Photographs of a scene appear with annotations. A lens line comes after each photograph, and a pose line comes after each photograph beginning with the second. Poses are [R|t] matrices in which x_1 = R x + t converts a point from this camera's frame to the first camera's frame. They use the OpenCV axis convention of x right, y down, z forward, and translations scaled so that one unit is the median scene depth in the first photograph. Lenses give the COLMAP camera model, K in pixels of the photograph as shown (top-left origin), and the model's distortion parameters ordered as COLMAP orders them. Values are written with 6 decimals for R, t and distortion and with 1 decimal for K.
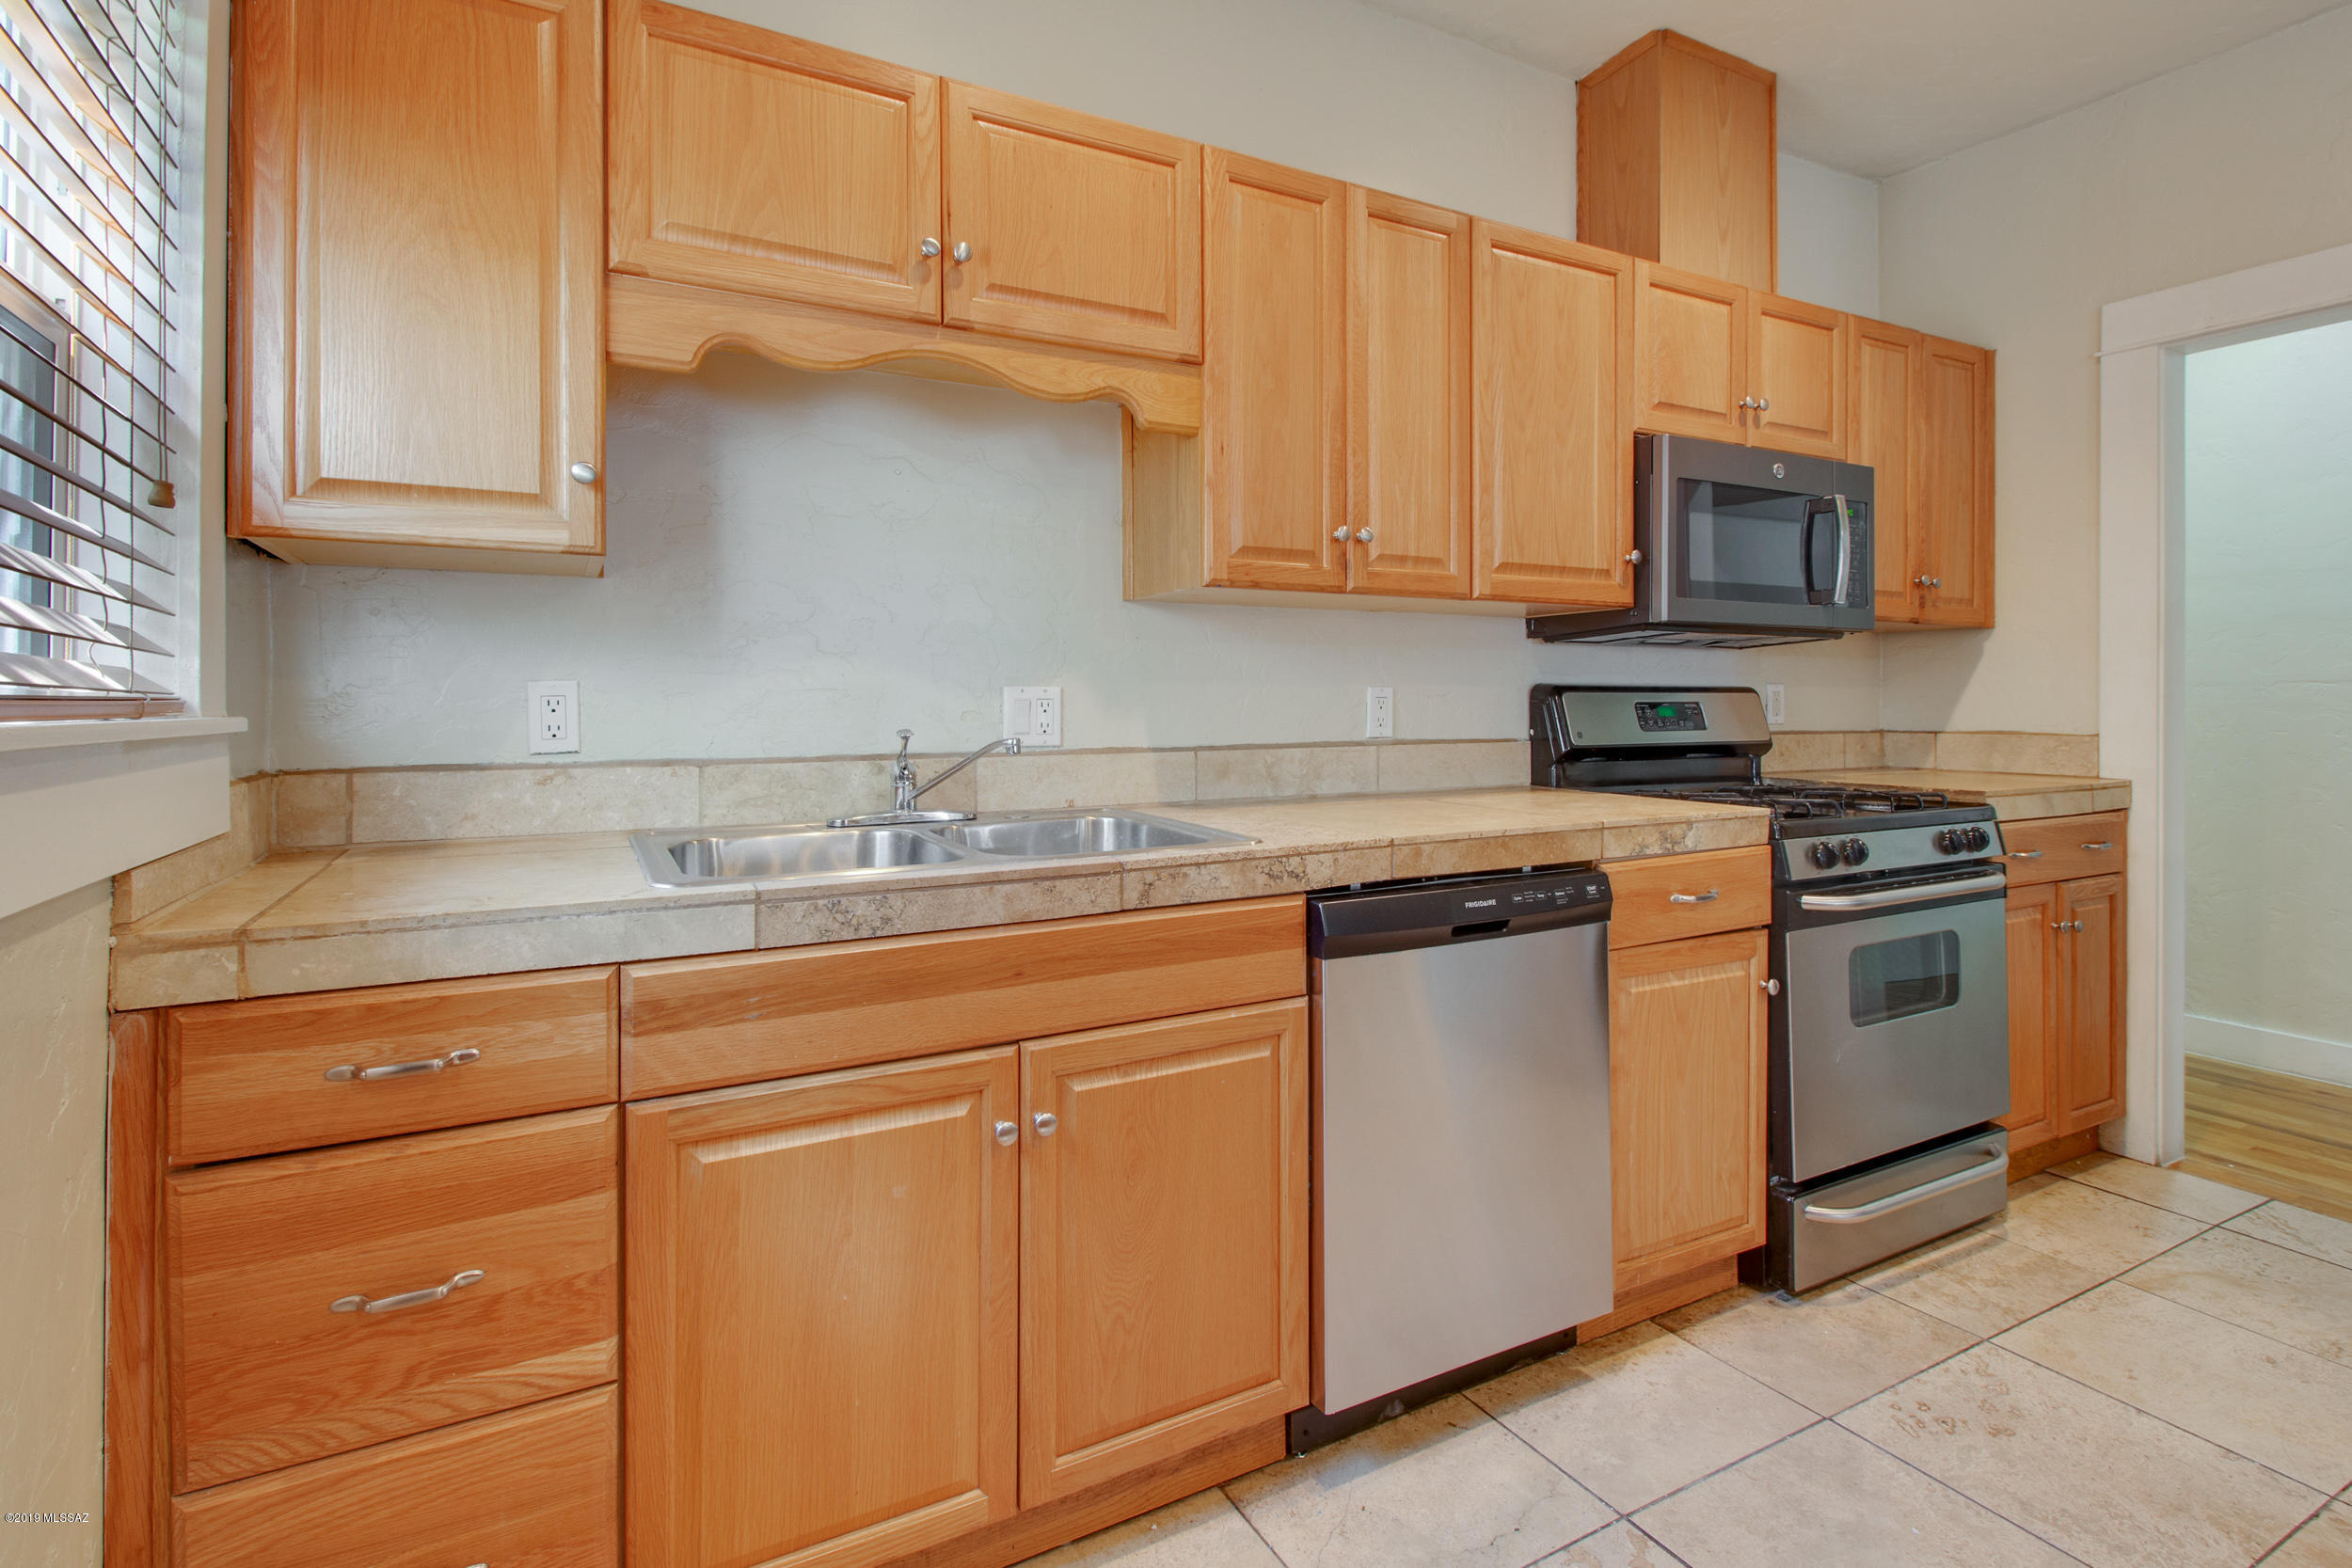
lens RADIAL K [[1155.4, 0, 1175.0], [0, 1155.4, 705.8], [0, 0, 1]] dist [0.000273, -0.000168]
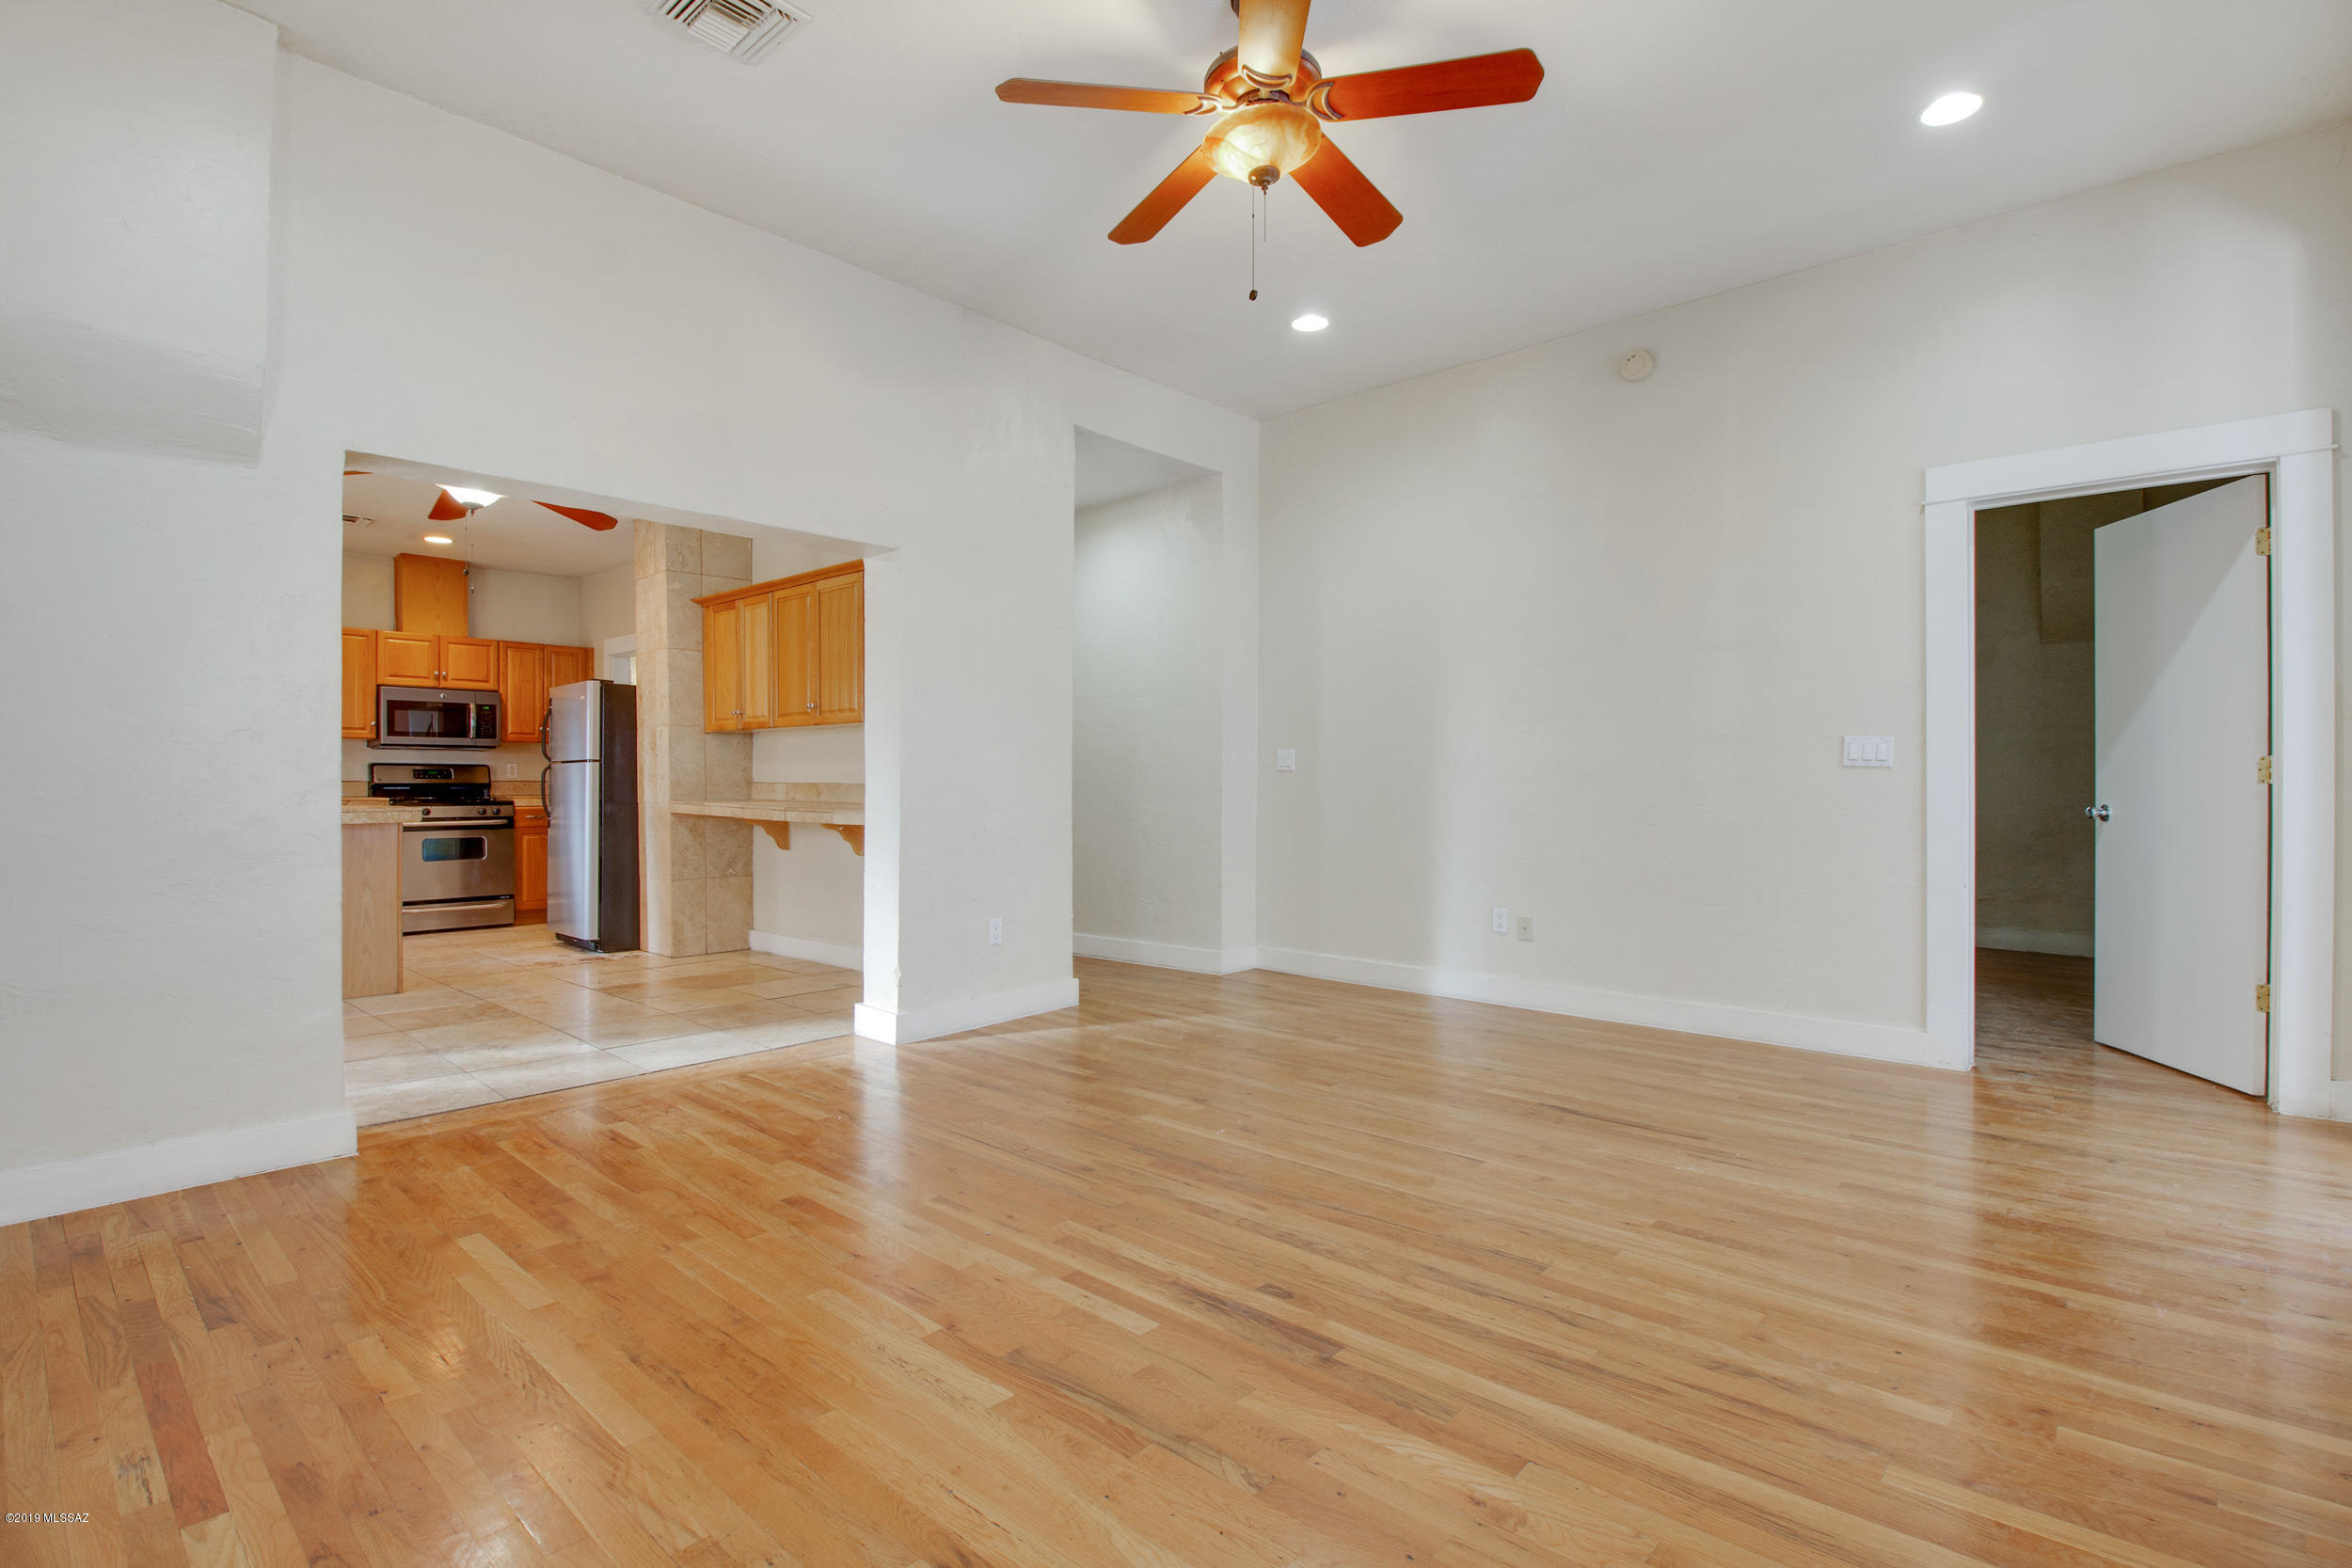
lens RADIAL K [[1112.7, 0, 1176.0], [0, 1112.7, 784.0], [0, 0, 1]] dist [0.001044, -0.000716]
pose [[0.945724, 0.002234, 0.324964, 1.371897], [-0.002789, 0.999995, 0.001242, 0.026136], [-0.324960, -0.002081, 0.945726, -2.424261]]
